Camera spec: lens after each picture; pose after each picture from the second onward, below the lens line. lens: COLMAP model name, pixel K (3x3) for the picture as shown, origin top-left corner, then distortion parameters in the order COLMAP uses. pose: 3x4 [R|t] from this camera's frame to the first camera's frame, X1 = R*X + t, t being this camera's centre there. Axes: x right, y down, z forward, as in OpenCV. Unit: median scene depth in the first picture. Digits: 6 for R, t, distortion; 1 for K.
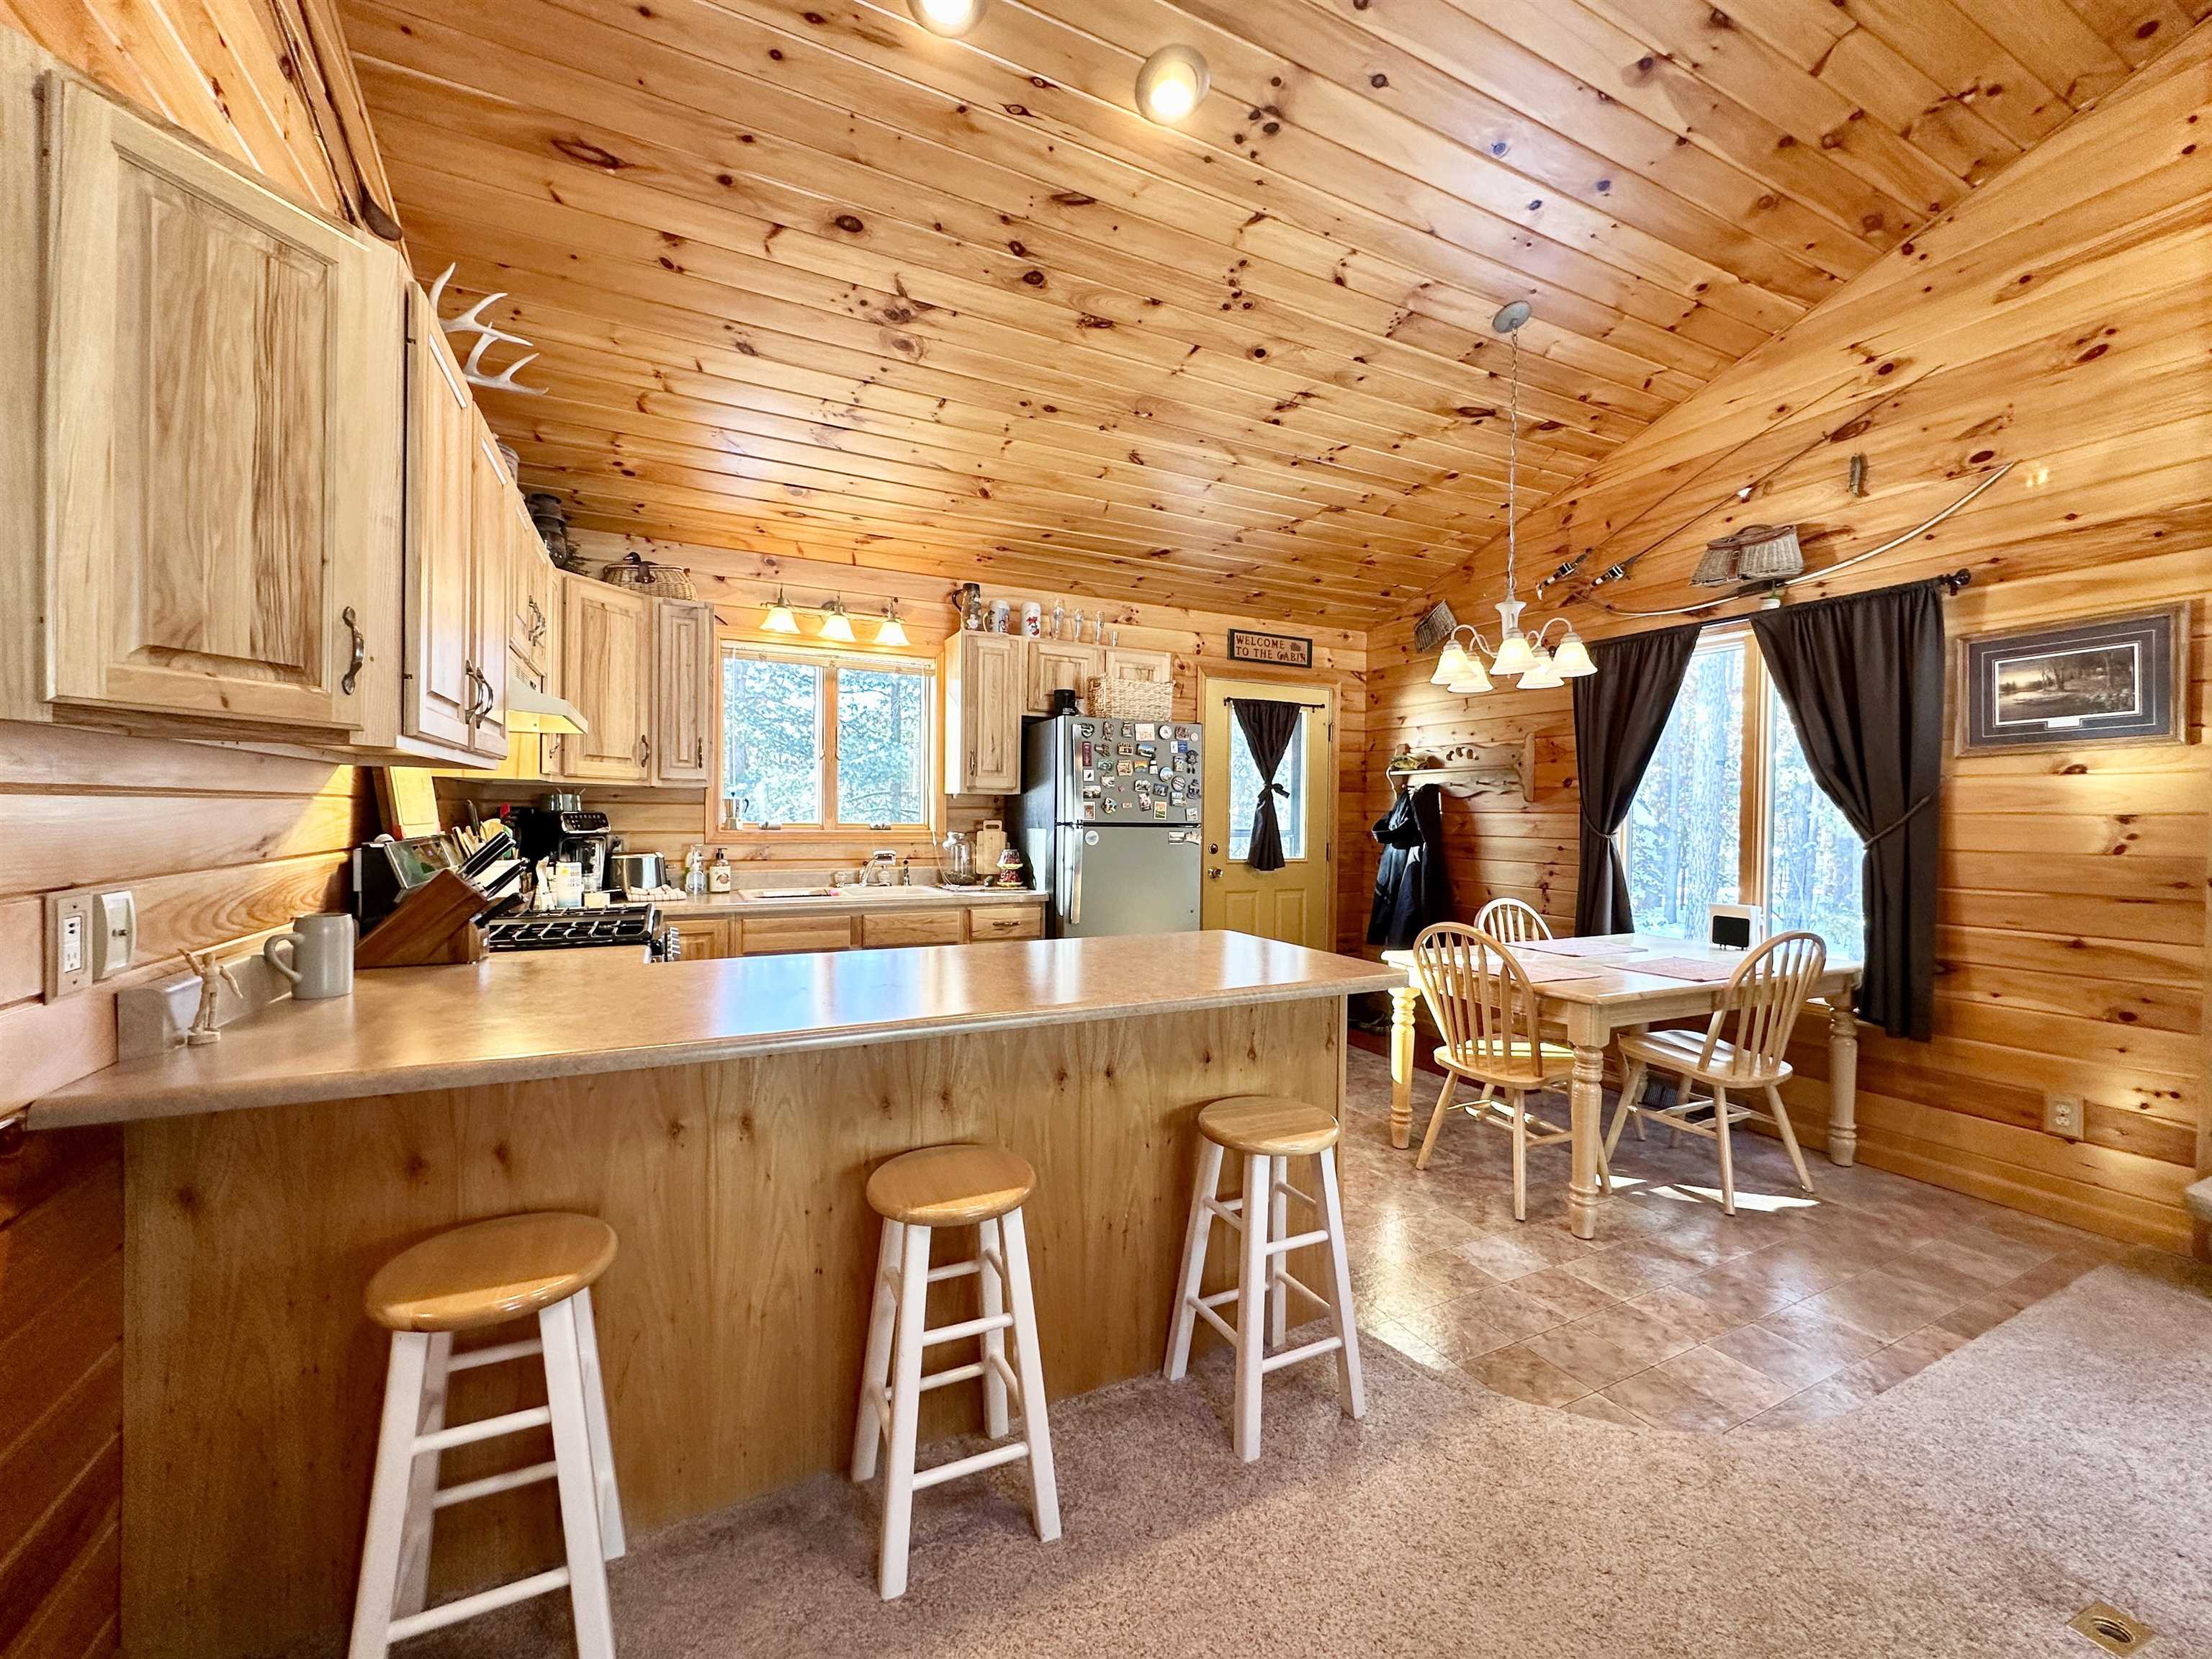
lens RADIAL K [[881.8, 0, 1107.9], [0, 881.8, 832.0], [0, 0, 1]] dist [-0.003021, 0.000521]
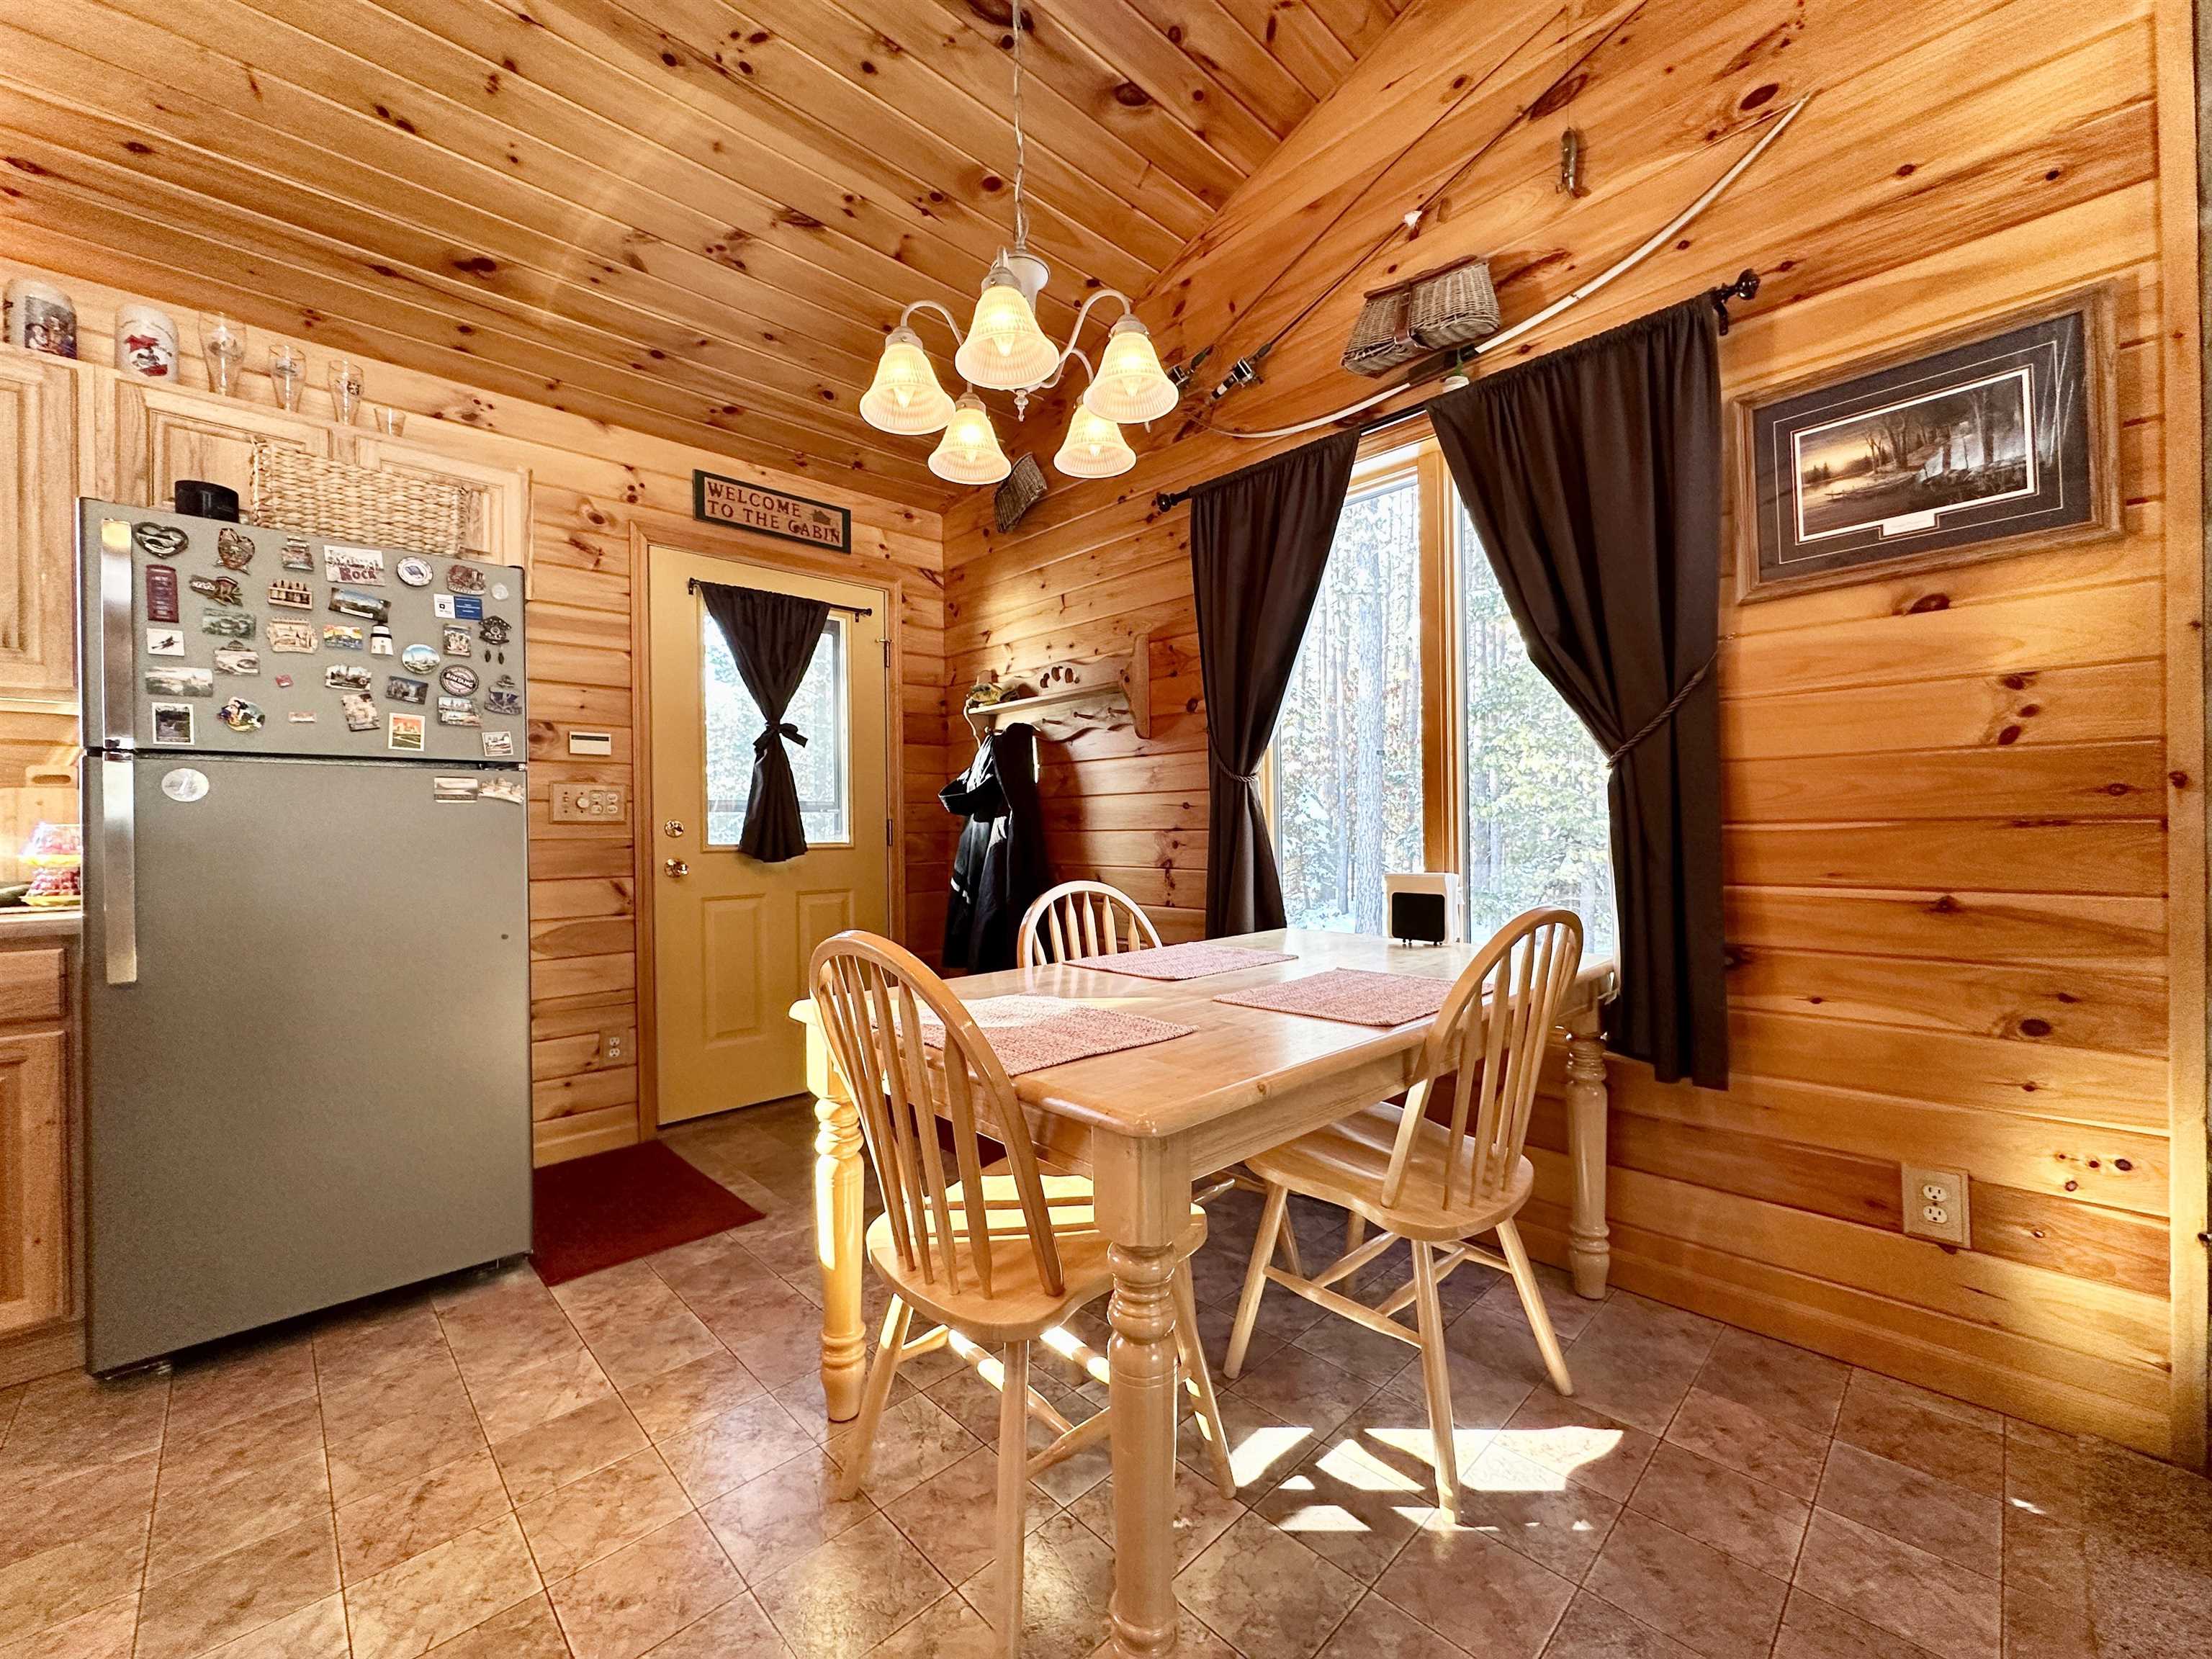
lens RADIAL K [[881.8, 0, 1107.7], [0, 881.8, 831.3], [0, 0, 1]] dist [-0.003021, 0.000521]
pose [[0.952218, -0.025353, 0.304365, 0.329069], [0.030391, 0.999468, -0.011828, 0.056280], [-0.303903, 0.020513, 0.952482, 0.500152]]
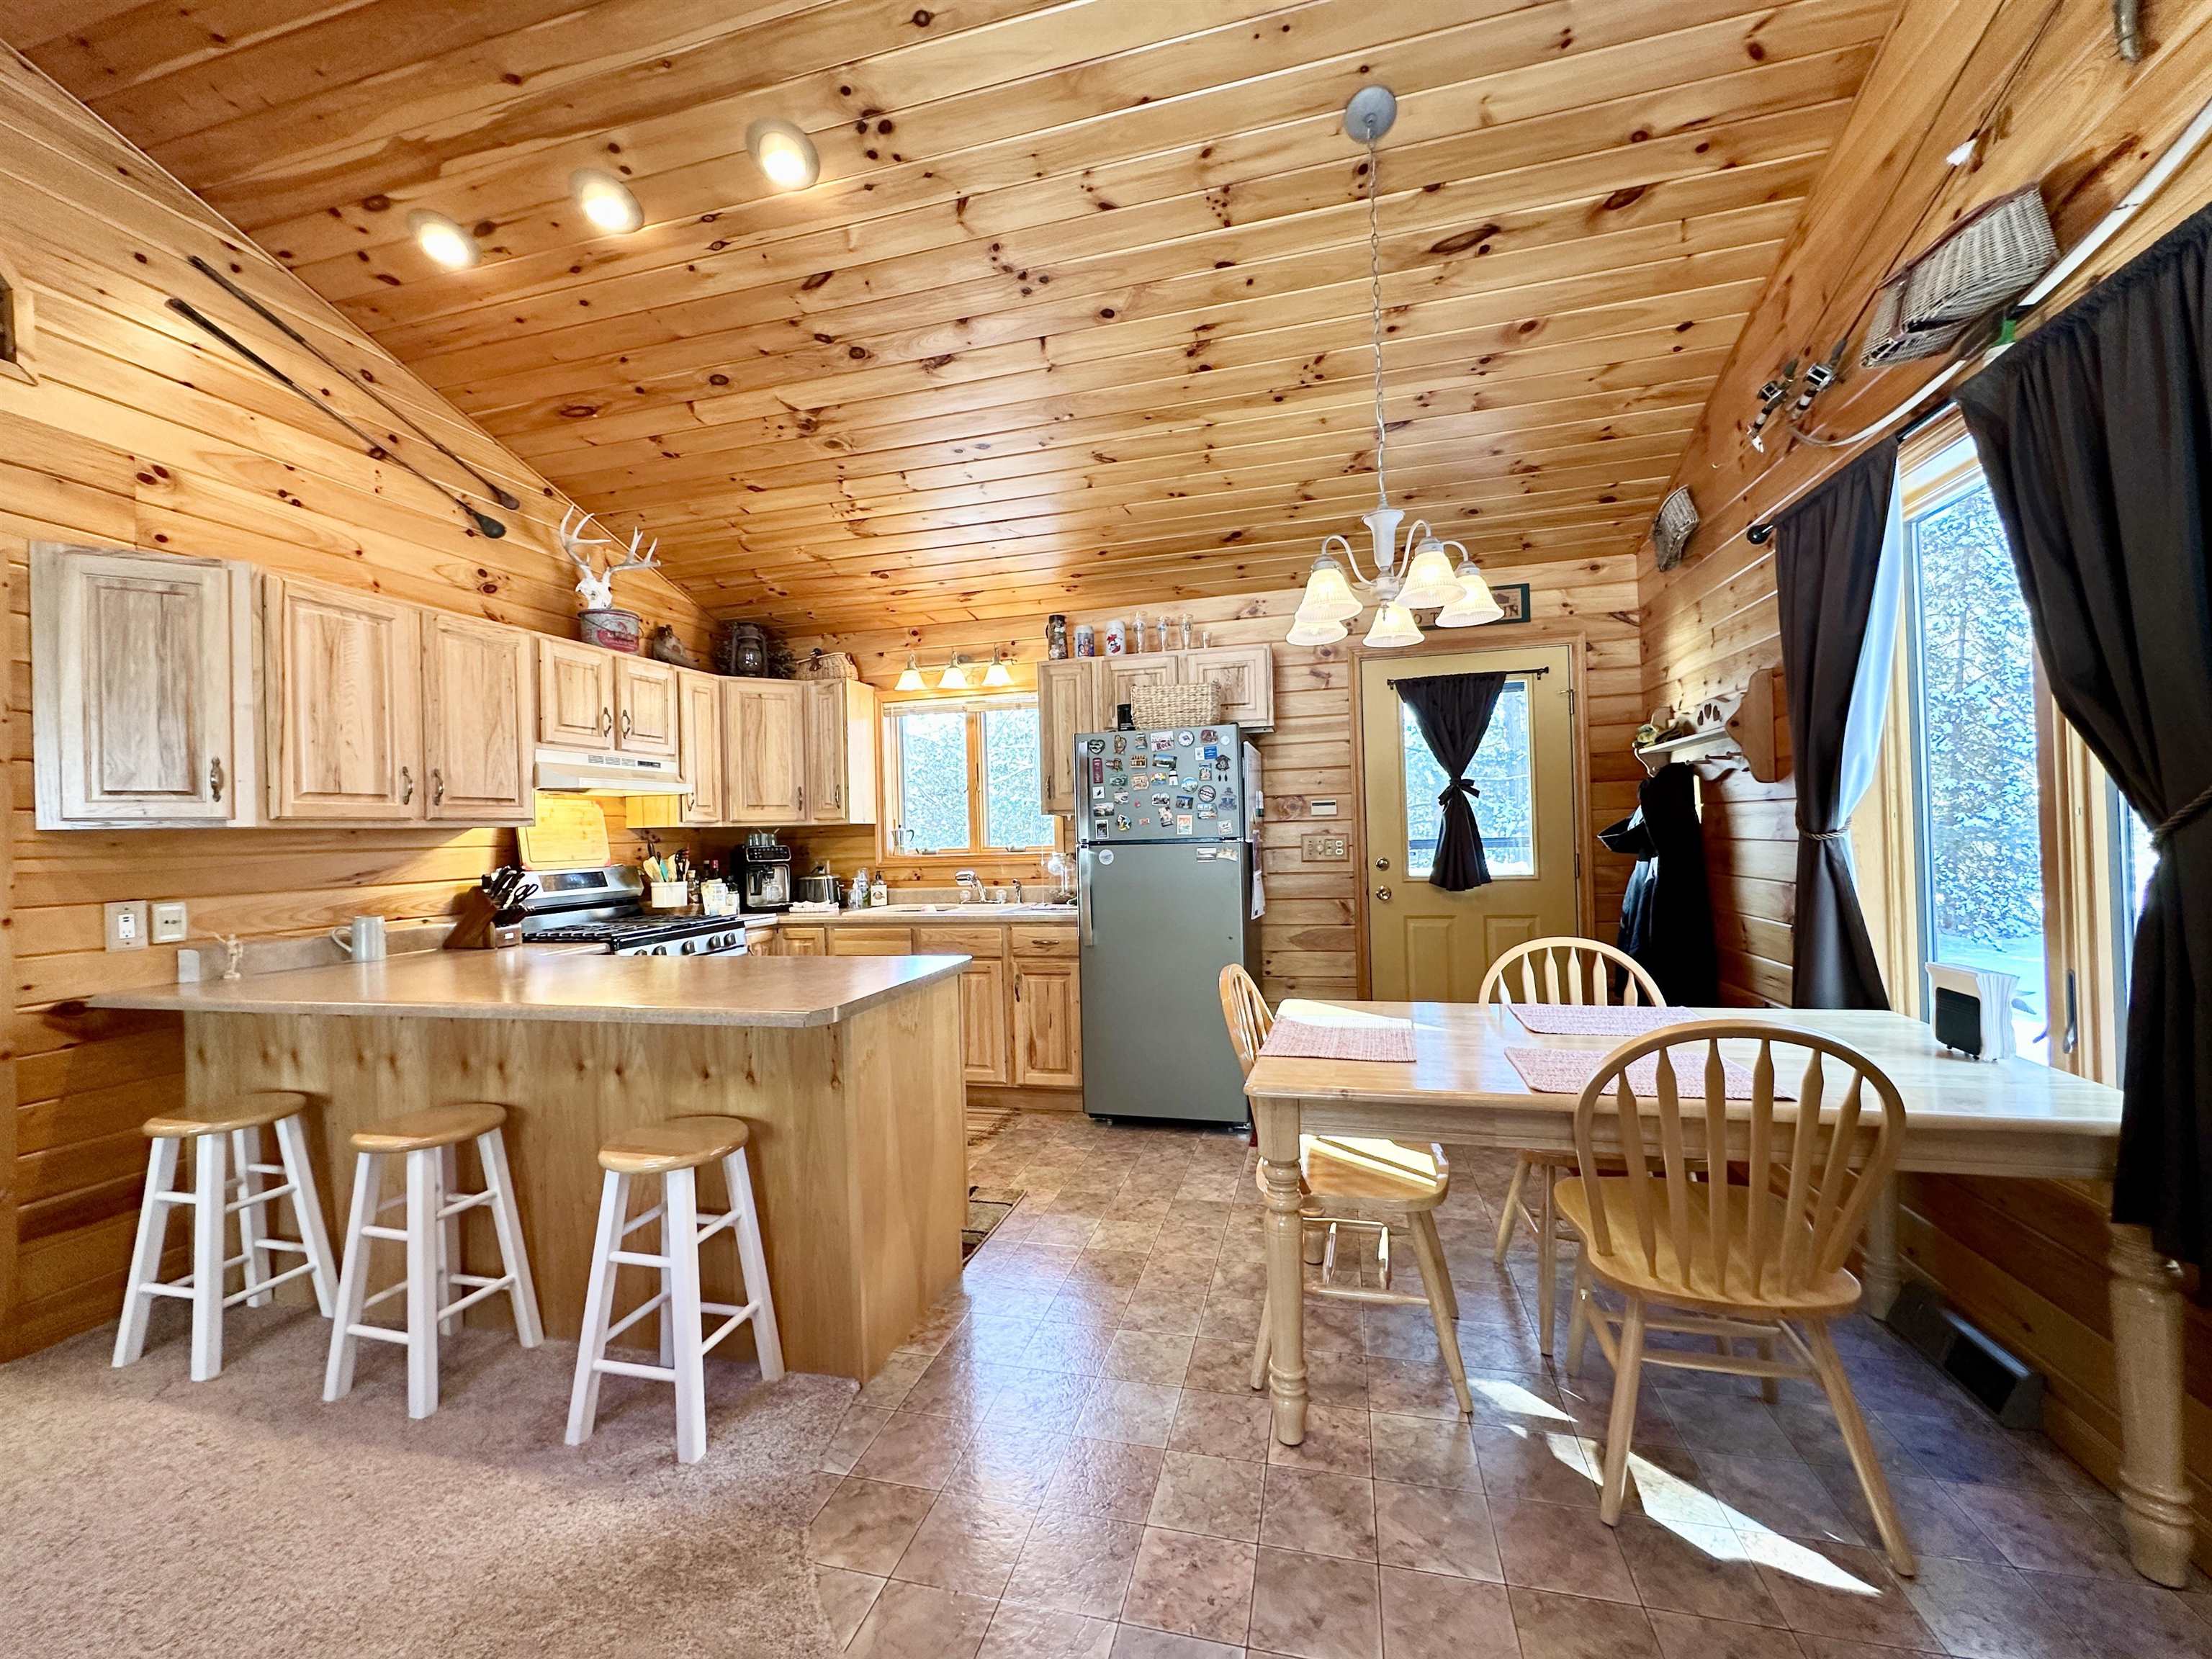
lens RADIAL K [[881.8, 0, 1107.8], [0, 881.8, 830.9], [0, 0, 1]] dist [-0.003021, 0.000521]
pose [[0.753940, -0.037896, -0.655849, 0.704324], [0.026905, 0.999278, -0.026811, 0.004828], [0.656392, 0.002568, 0.754415, 0.311315]]
